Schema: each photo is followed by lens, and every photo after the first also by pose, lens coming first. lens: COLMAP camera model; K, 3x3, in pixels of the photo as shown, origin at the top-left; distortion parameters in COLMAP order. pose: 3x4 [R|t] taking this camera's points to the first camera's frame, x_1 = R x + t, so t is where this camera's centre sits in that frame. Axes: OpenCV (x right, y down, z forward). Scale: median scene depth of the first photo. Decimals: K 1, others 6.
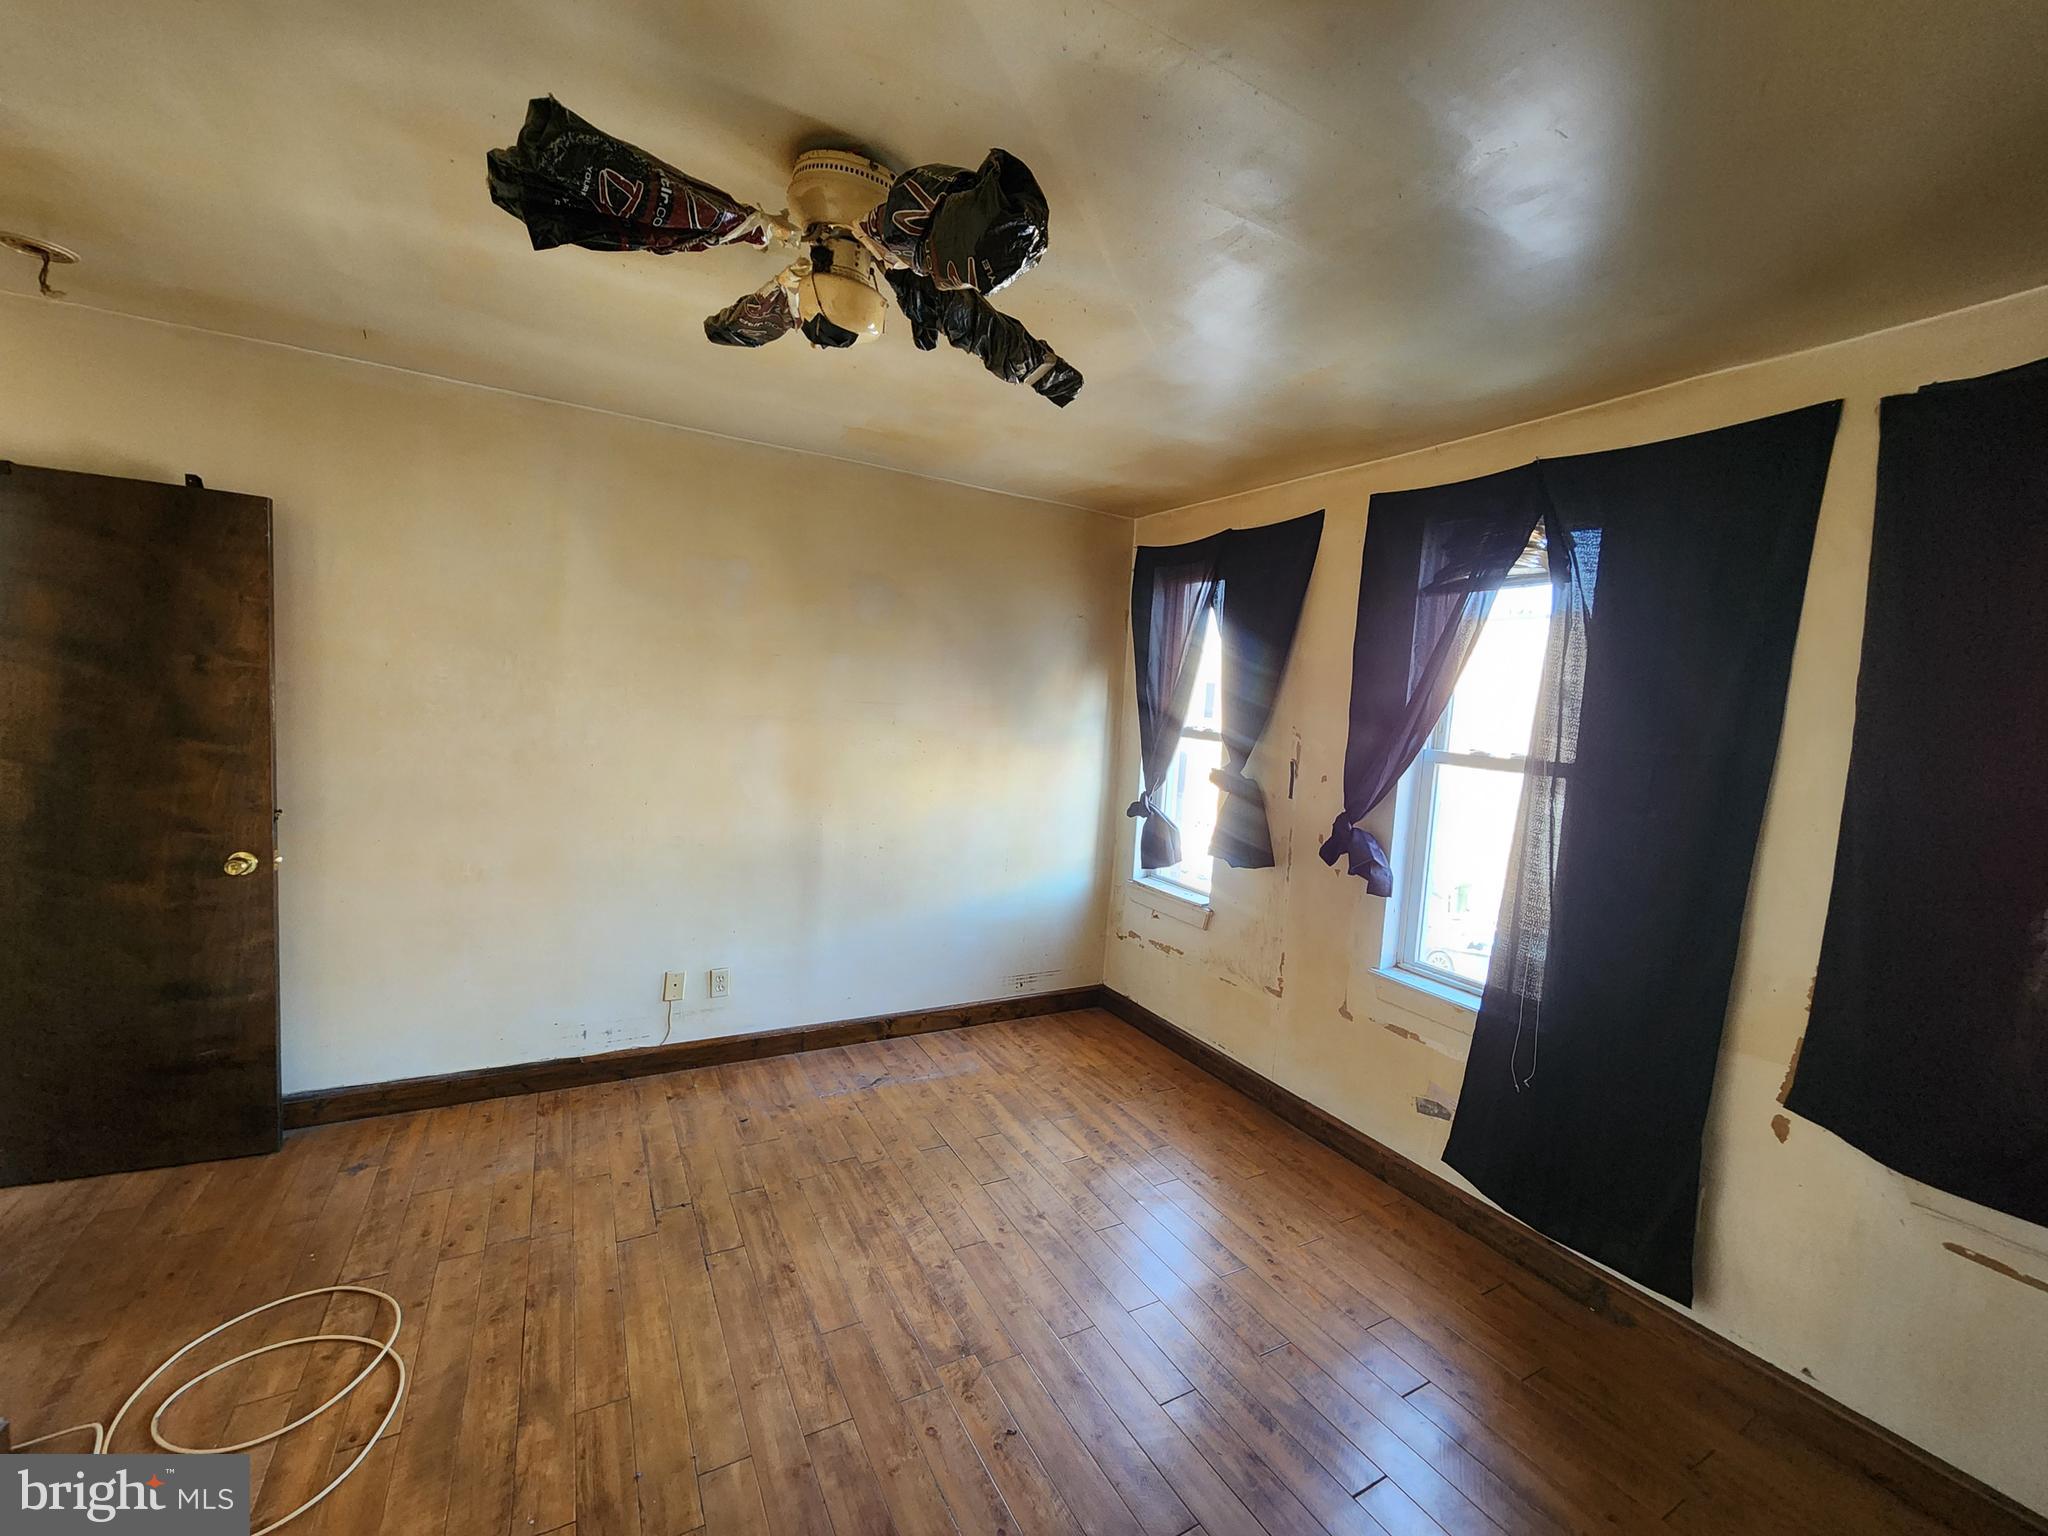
lens RADIAL K [[837.0, 0, 1034.8], [0, 837.0, 761.9], [0, 0, 1]] dist [0.001102, -0.000346]
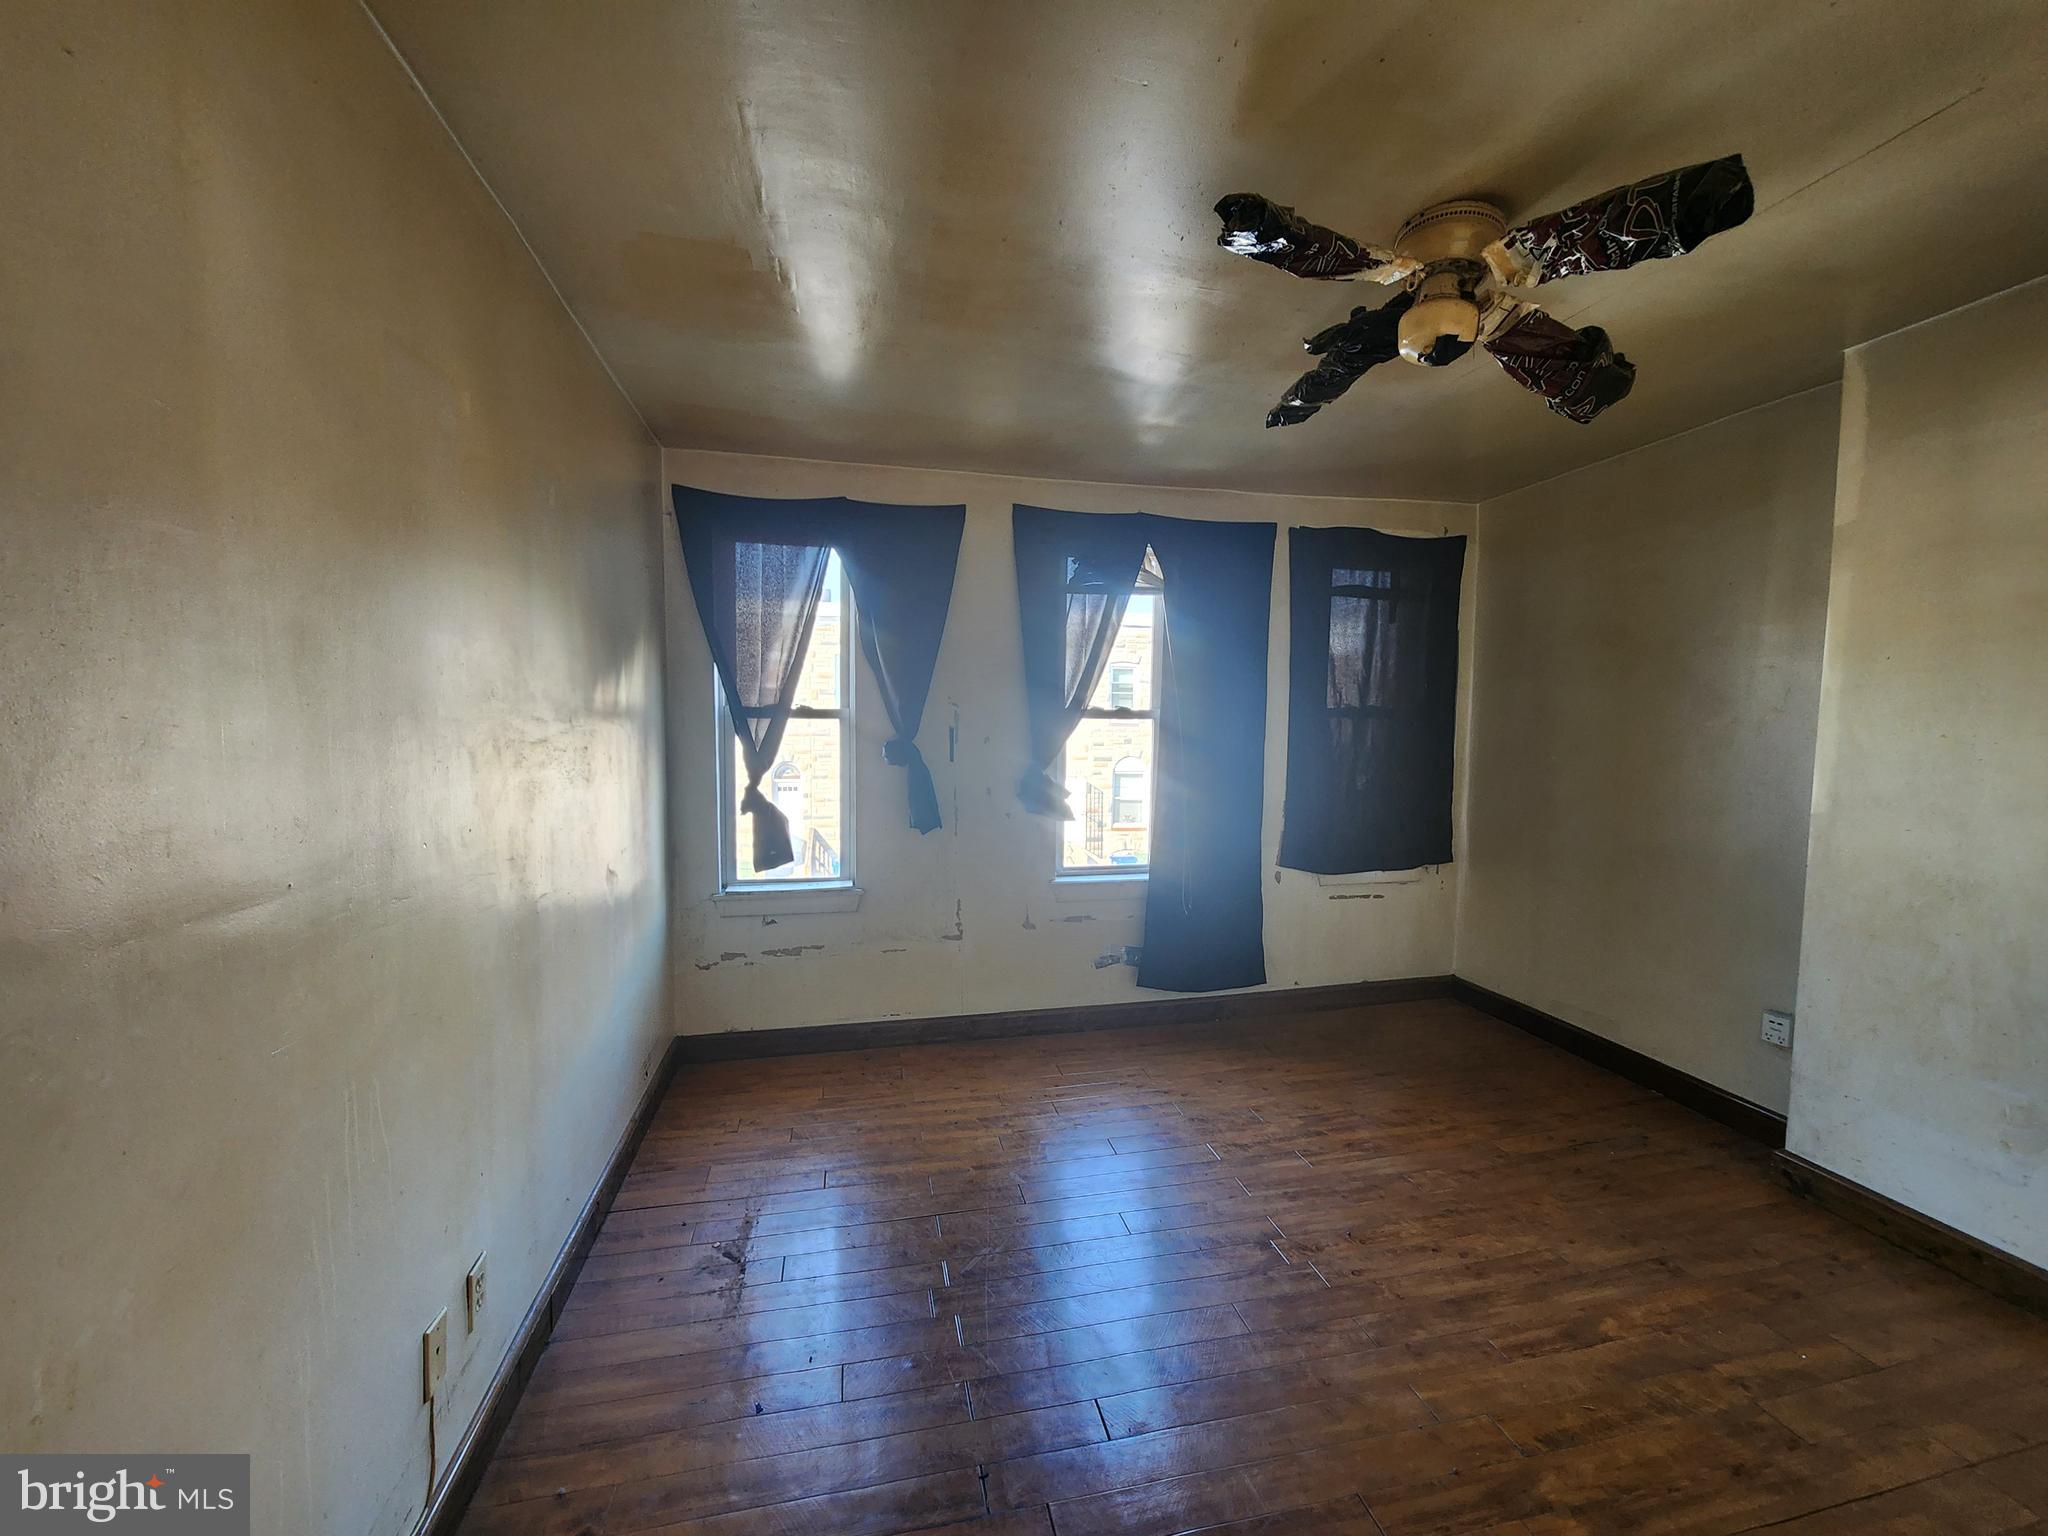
lens RADIAL K [[837.0, 0, 1032.9], [0, 837.0, 772.2], [0, 0, 1]] dist [0.001102, -0.000346]
pose [[0.291680, -0.126699, 0.948088, -0.834166], [0.084643, 0.990719, 0.106356, -0.060820], [-0.952763, 0.049227, 0.299697, 0.656452]]
